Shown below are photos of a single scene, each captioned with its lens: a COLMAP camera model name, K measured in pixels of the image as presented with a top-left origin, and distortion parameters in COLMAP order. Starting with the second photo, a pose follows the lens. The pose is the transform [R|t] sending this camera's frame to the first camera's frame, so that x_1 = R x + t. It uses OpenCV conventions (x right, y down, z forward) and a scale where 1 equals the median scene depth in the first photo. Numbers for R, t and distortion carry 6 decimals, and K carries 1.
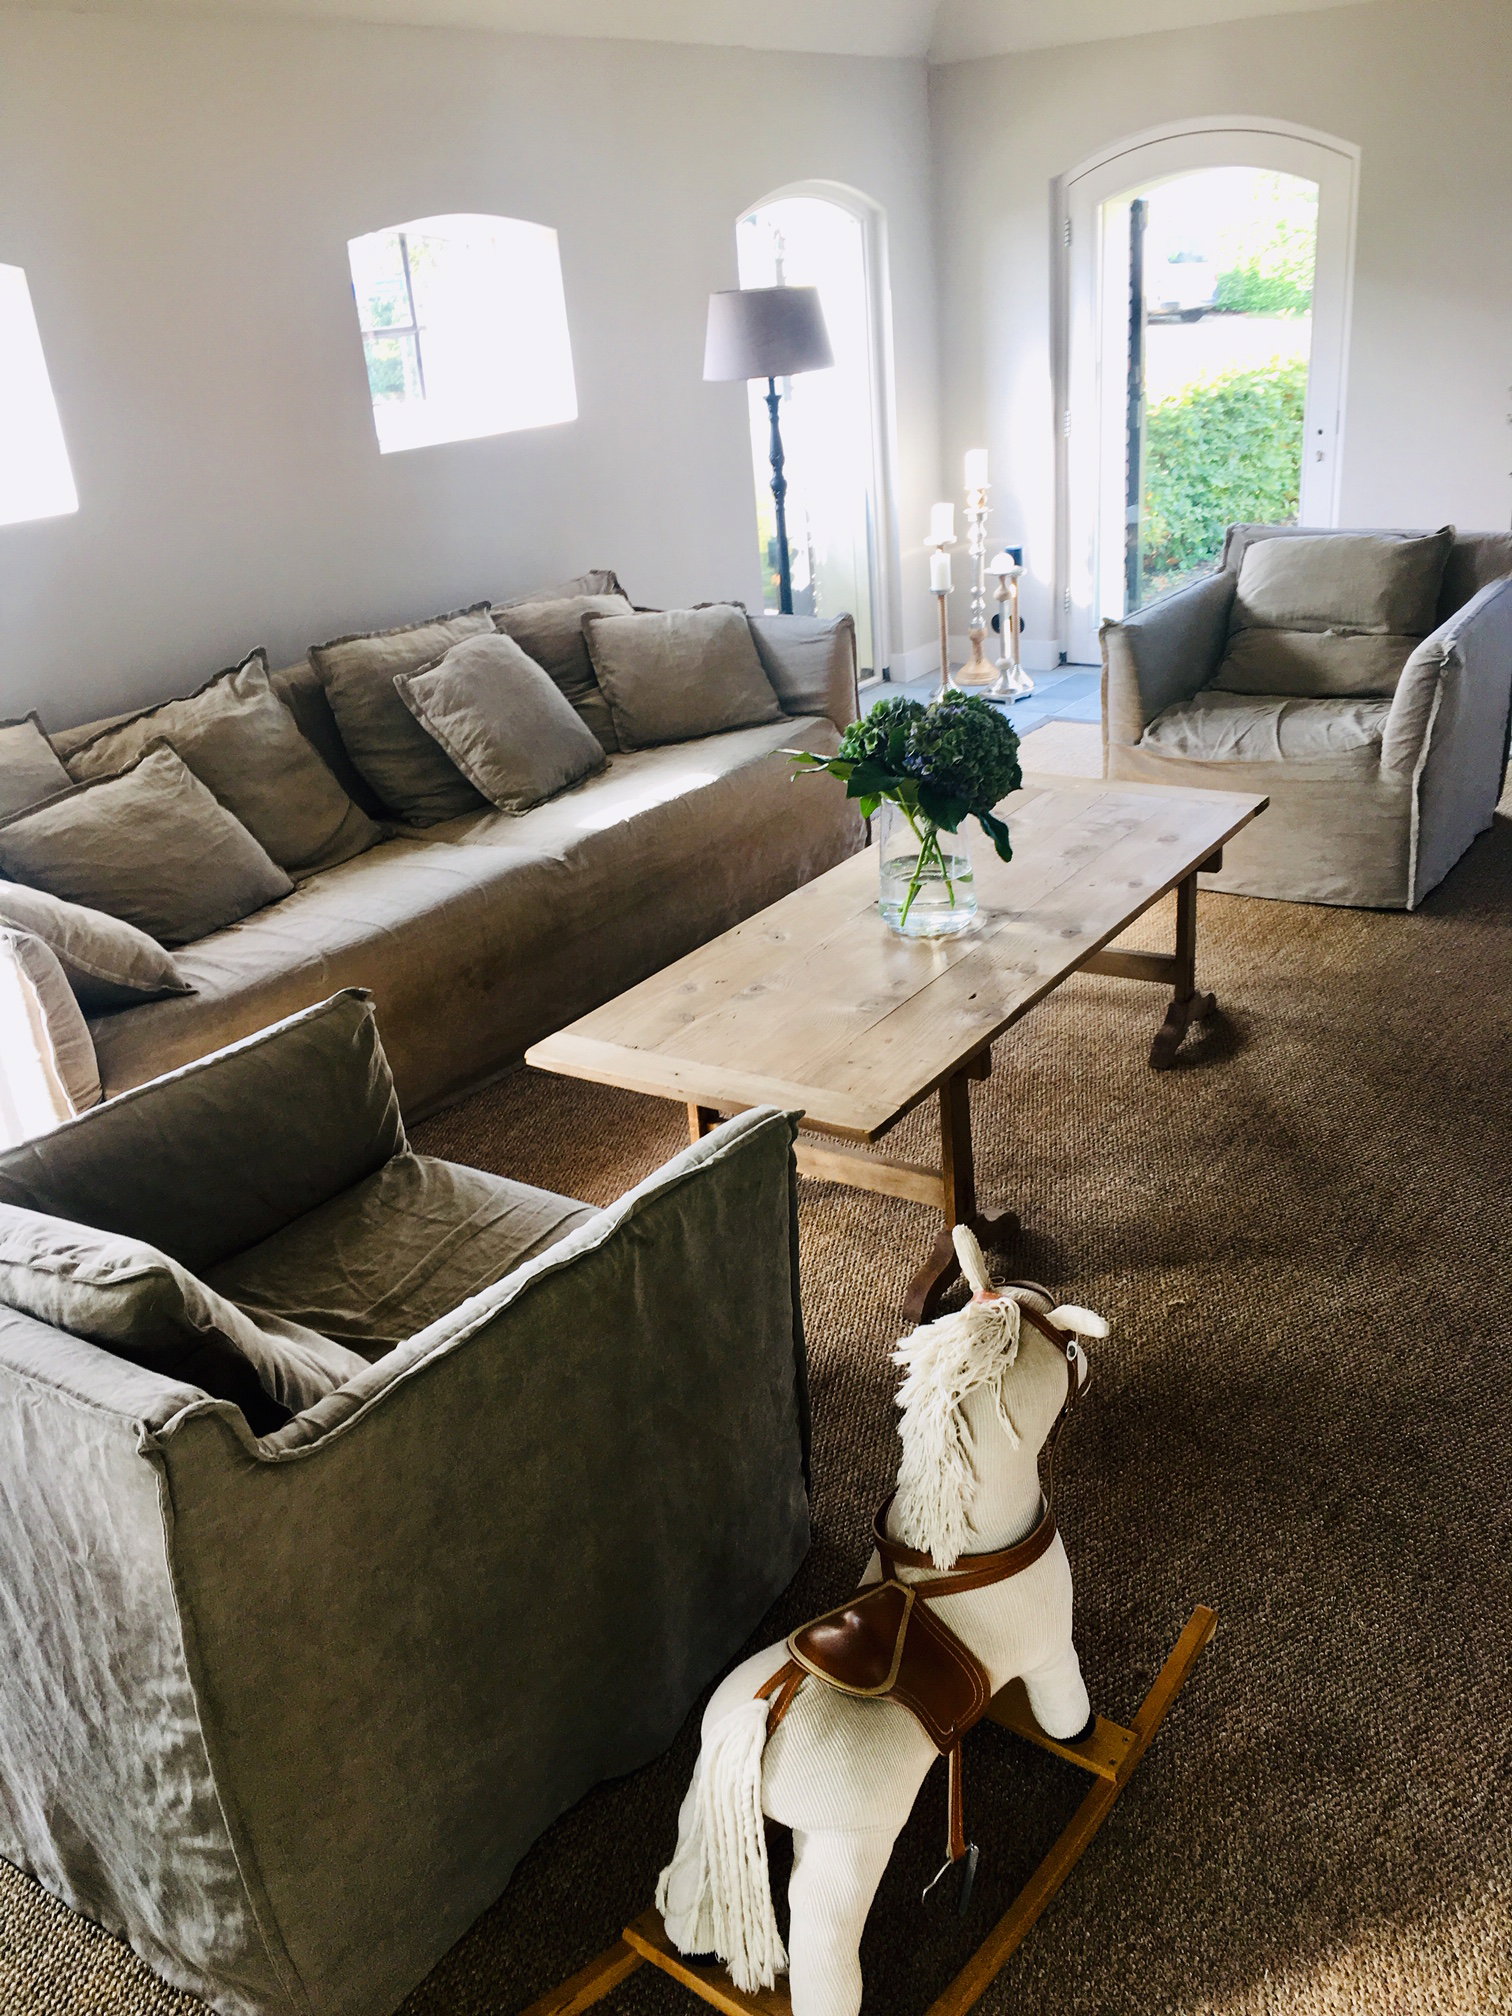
lens RADIAL K [[1763.9, 0, 756.0], [0, 1763.9, 1008.0], [0, 0, 1]] dist [0.046910, -0.011770]
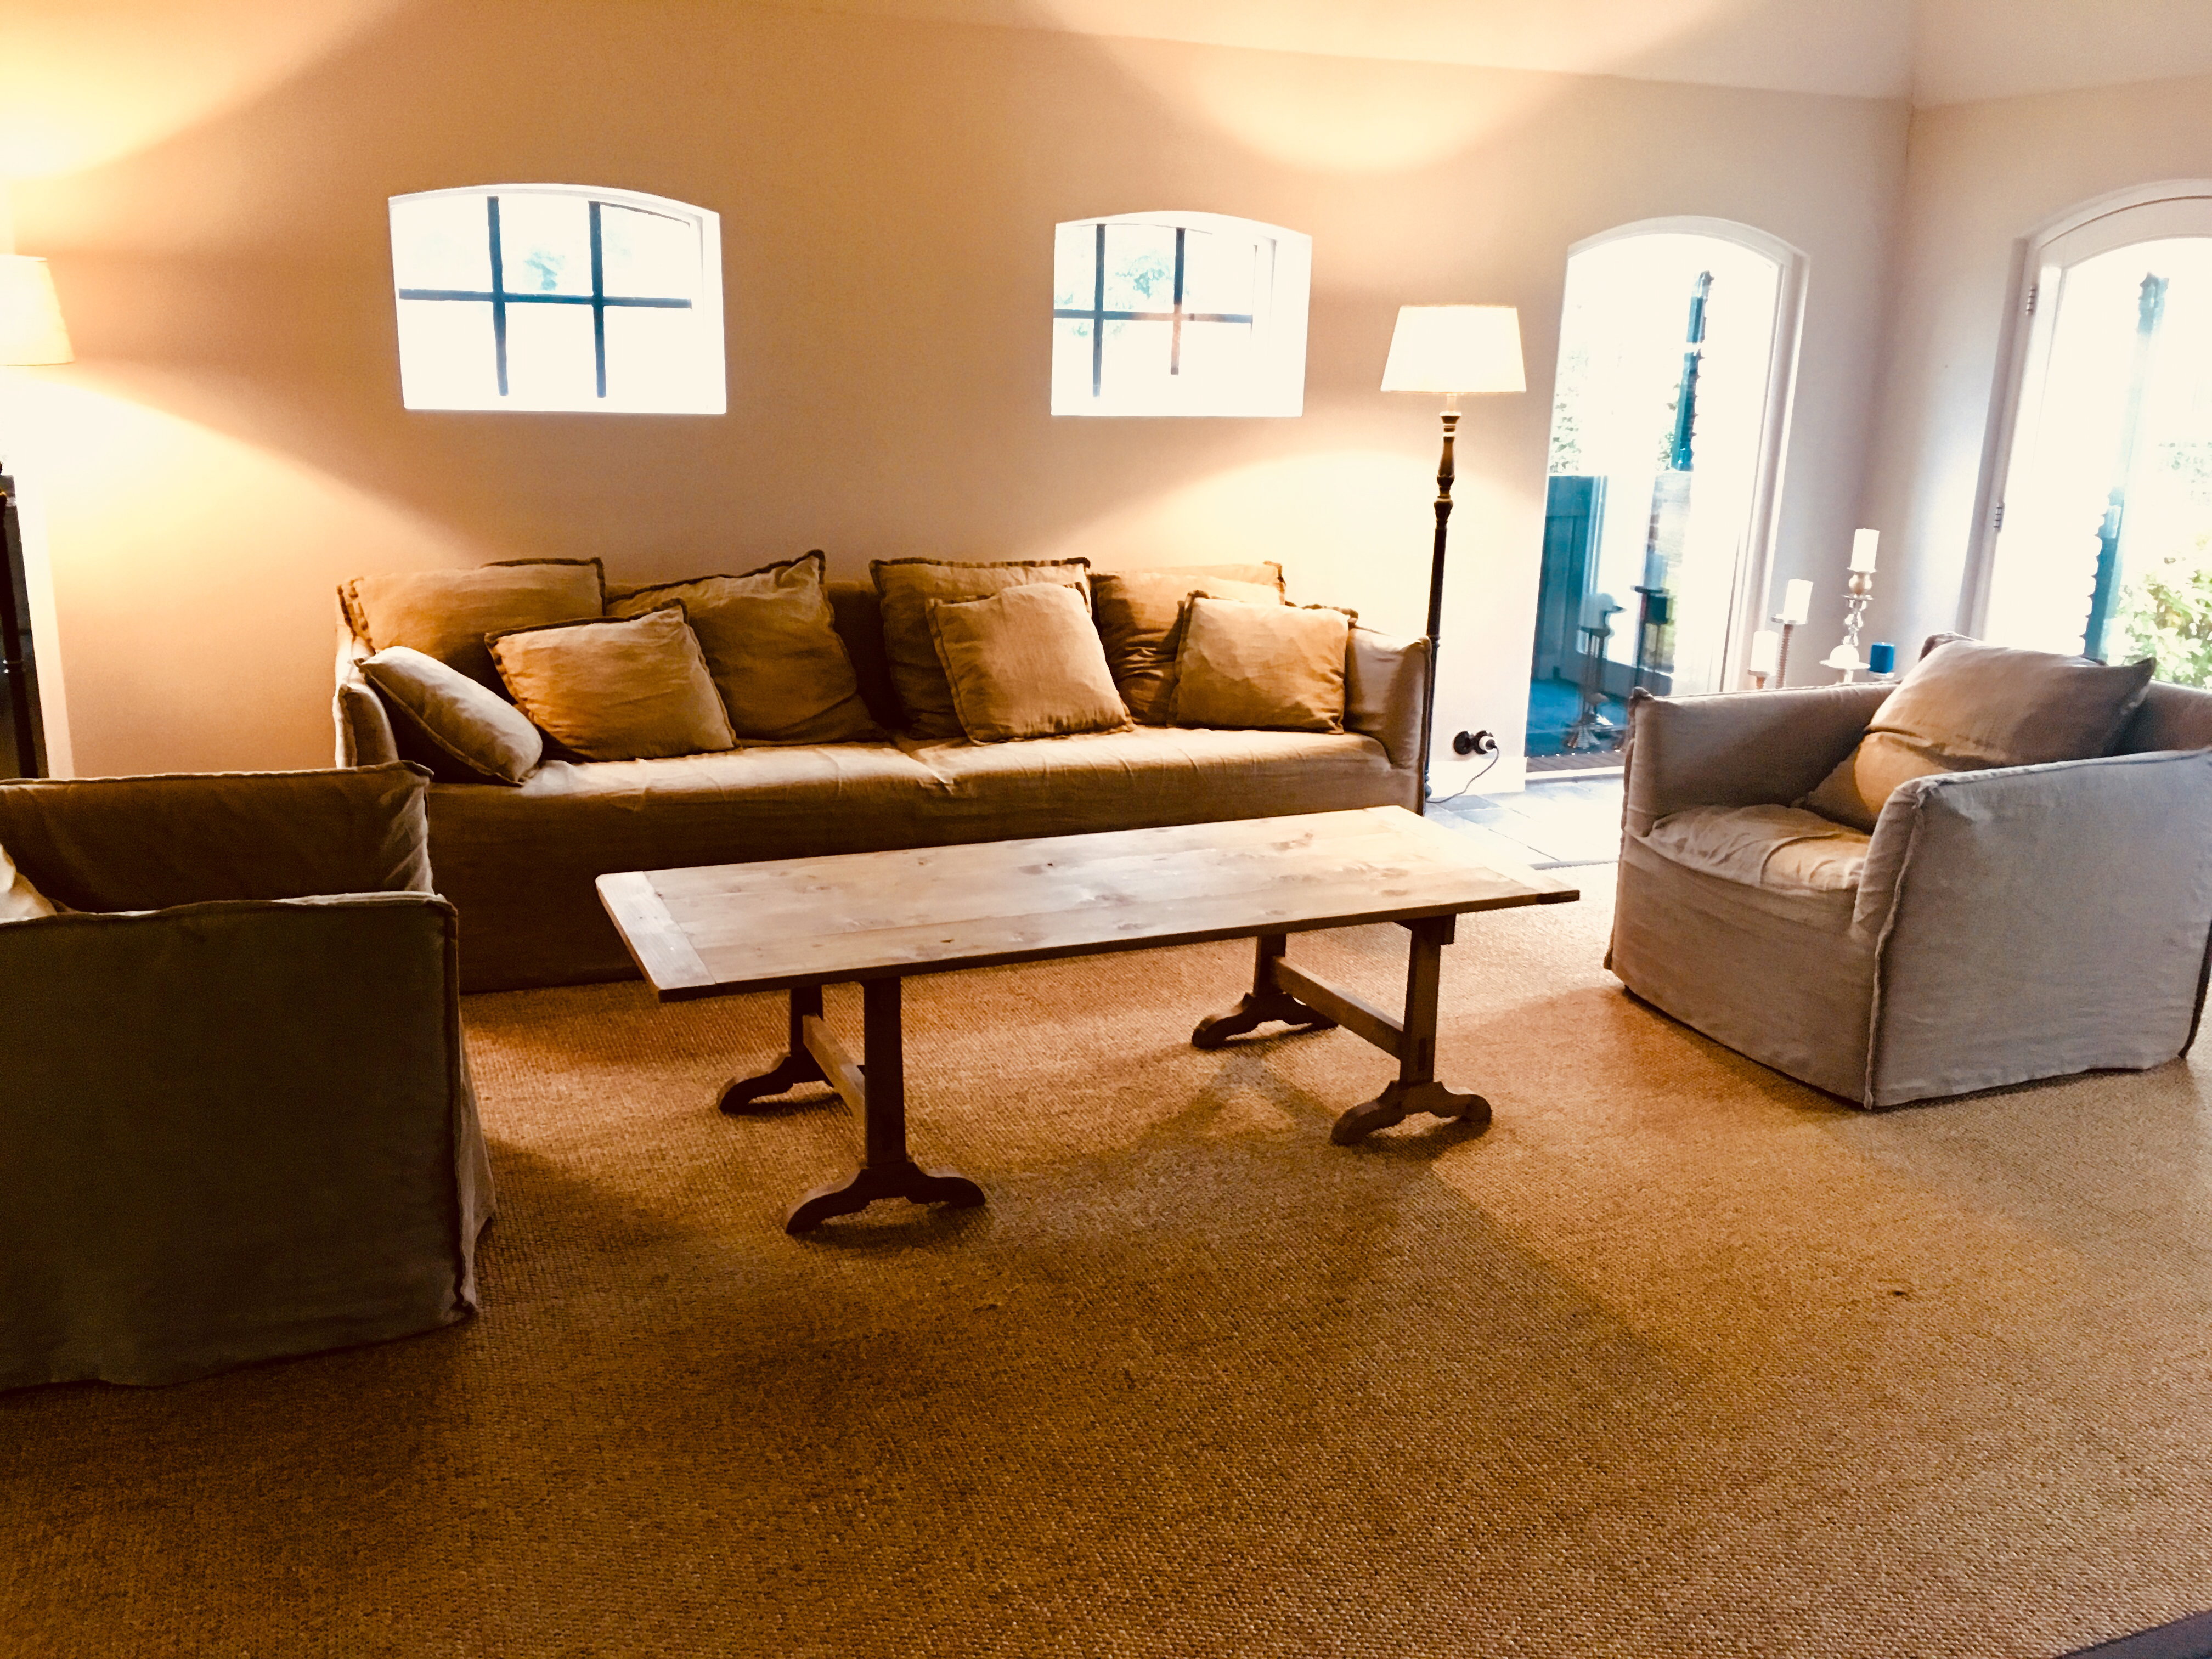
lens RADIAL K [[1935.4, 0, 1106.0], [0, 1935.4, 829.5], [0, 0, 1]] dist [0.046910, -0.011770]
pose [[0.821729, 0.235664, -0.518868, 0.531389], [-0.303480, 0.951607, -0.048411, -0.029048], [0.482350, 0.197246, 0.853483, 0.070436]]
